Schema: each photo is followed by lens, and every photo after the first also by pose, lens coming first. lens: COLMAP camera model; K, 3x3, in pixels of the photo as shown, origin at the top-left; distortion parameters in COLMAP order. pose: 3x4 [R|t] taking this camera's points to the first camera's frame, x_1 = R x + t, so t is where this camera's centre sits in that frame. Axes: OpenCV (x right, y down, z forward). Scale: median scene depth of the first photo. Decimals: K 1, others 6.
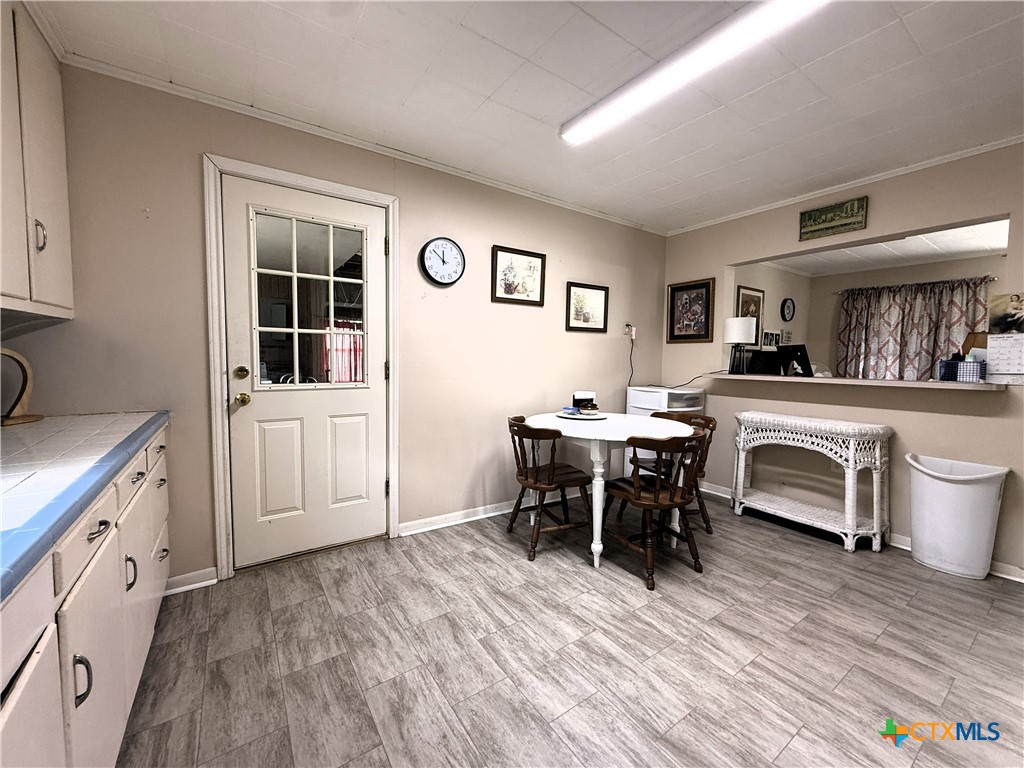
lens RADIAL K [[408.9, 0, 510.2], [0, 408.9, 387.9], [0, 0, 1]] dist [0.001974, 0.000428]
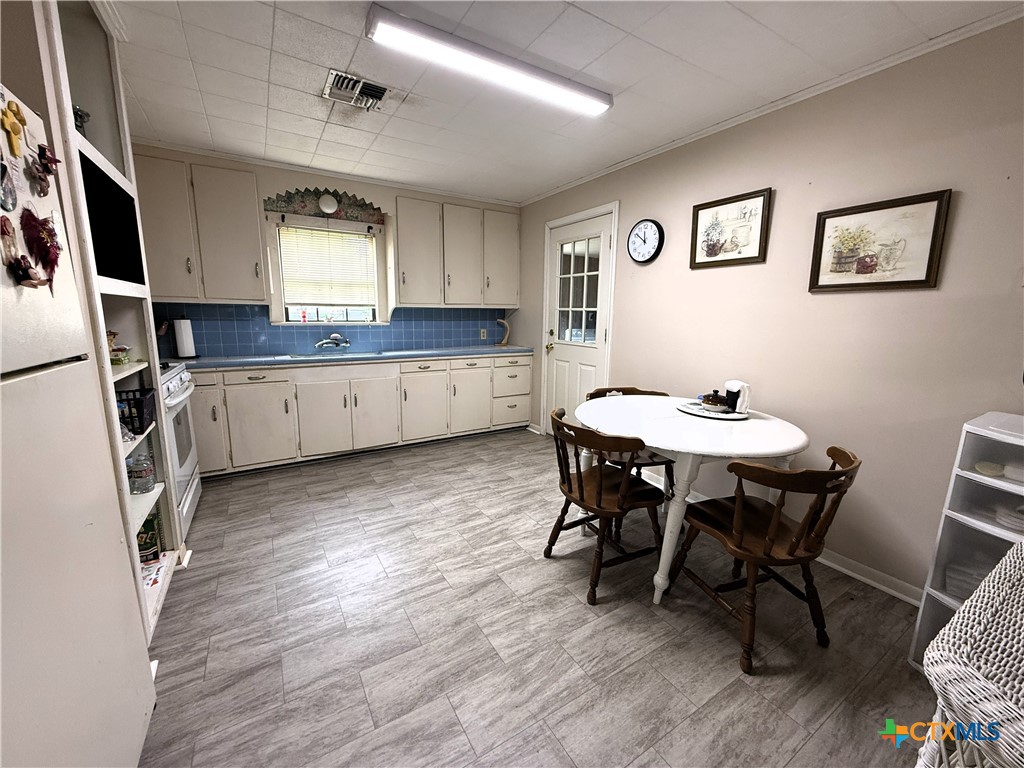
lens RADIAL K [[408.9, 0, 509.4], [0, 408.9, 390.8], [0, 0, 1]] dist [0.001974, 0.000428]
pose [[-0.050355, 0.171234, -0.983943, 1.129019], [-0.098509, 0.979537, 0.175509, -0.075932], [0.993861, 0.105765, -0.032456, 0.785174]]
